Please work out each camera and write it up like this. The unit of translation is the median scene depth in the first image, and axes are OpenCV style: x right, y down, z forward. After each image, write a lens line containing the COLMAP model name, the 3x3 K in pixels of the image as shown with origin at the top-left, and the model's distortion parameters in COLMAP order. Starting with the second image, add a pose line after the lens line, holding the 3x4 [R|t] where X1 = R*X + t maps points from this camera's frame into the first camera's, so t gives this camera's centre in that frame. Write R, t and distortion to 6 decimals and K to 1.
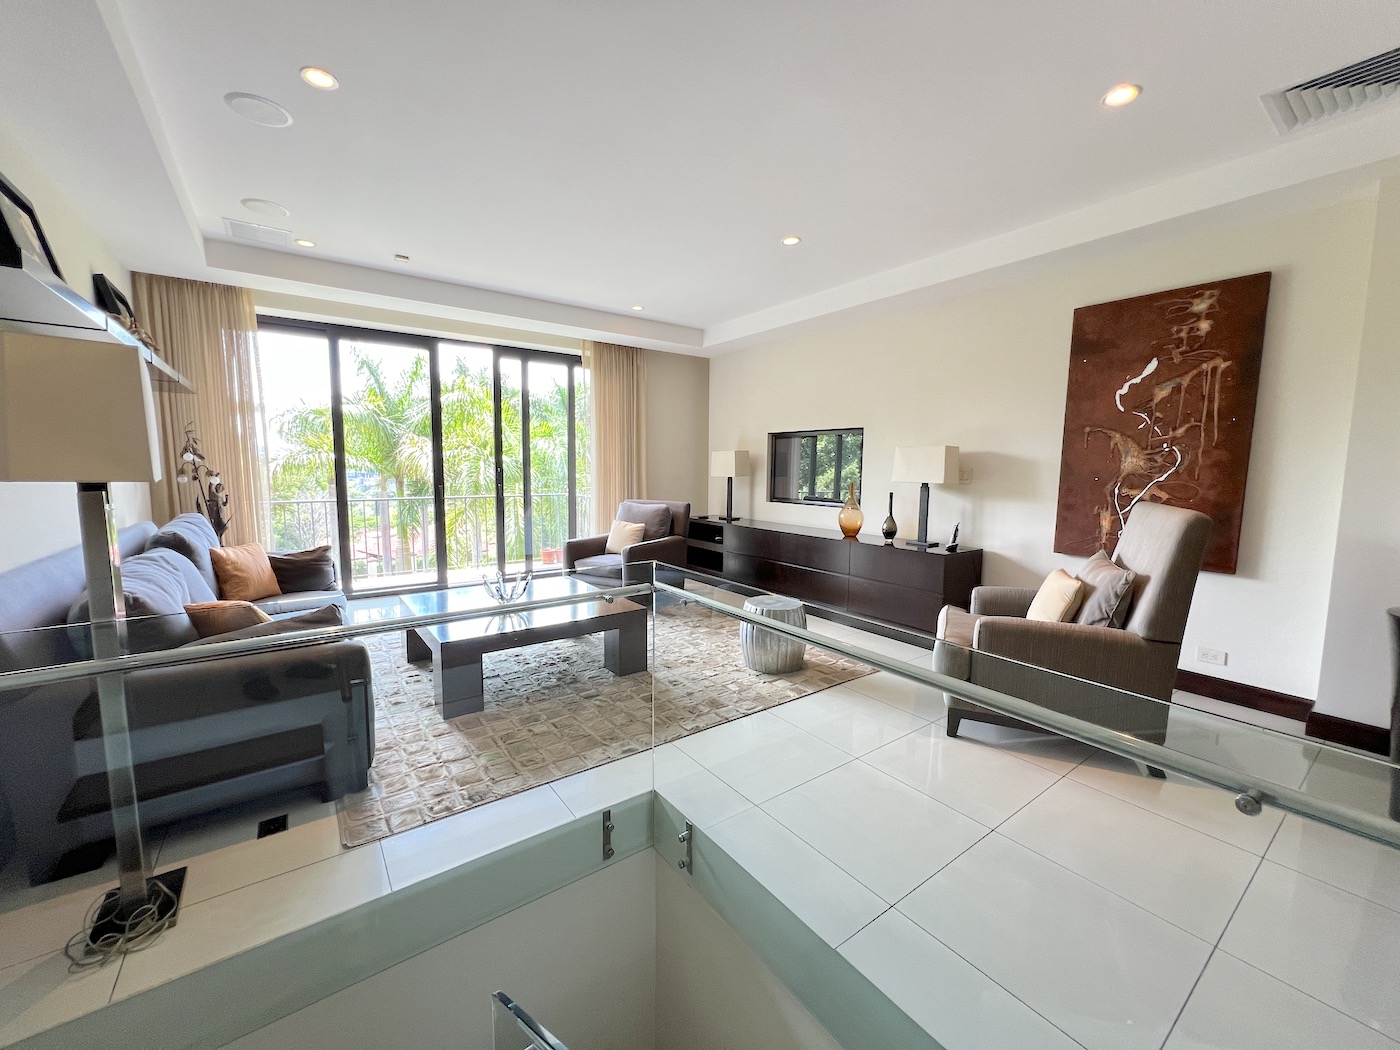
lens RADIAL K [[559.5, 0, 694.8], [0, 559.5, 521.8], [0, 0, 1]] dist [-0.003791, -0.000087]
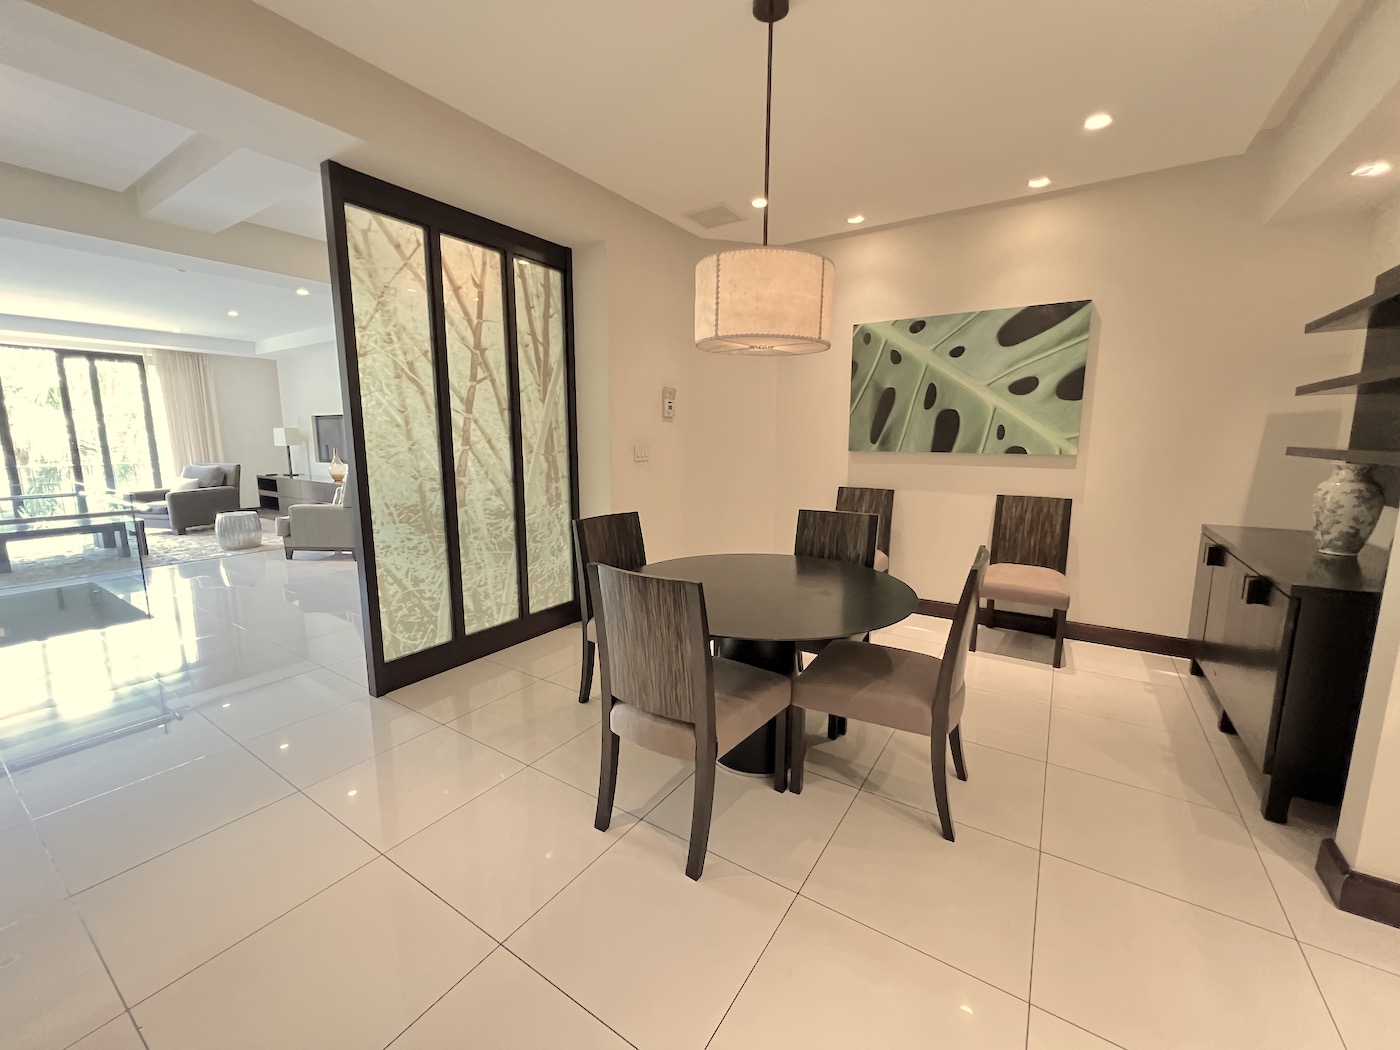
lens RADIAL K [[559.6, 0, 704.7], [0, 559.6, 522.7], [0, 0, 1]] dist [-0.001548, -0.000023]
pose [[0.933047, -0.066179, 0.353616, 0.571979], [0.047464, 0.996987, 0.061347, 0.084594], [-0.356610, -0.040456, 0.933377, -0.787988]]
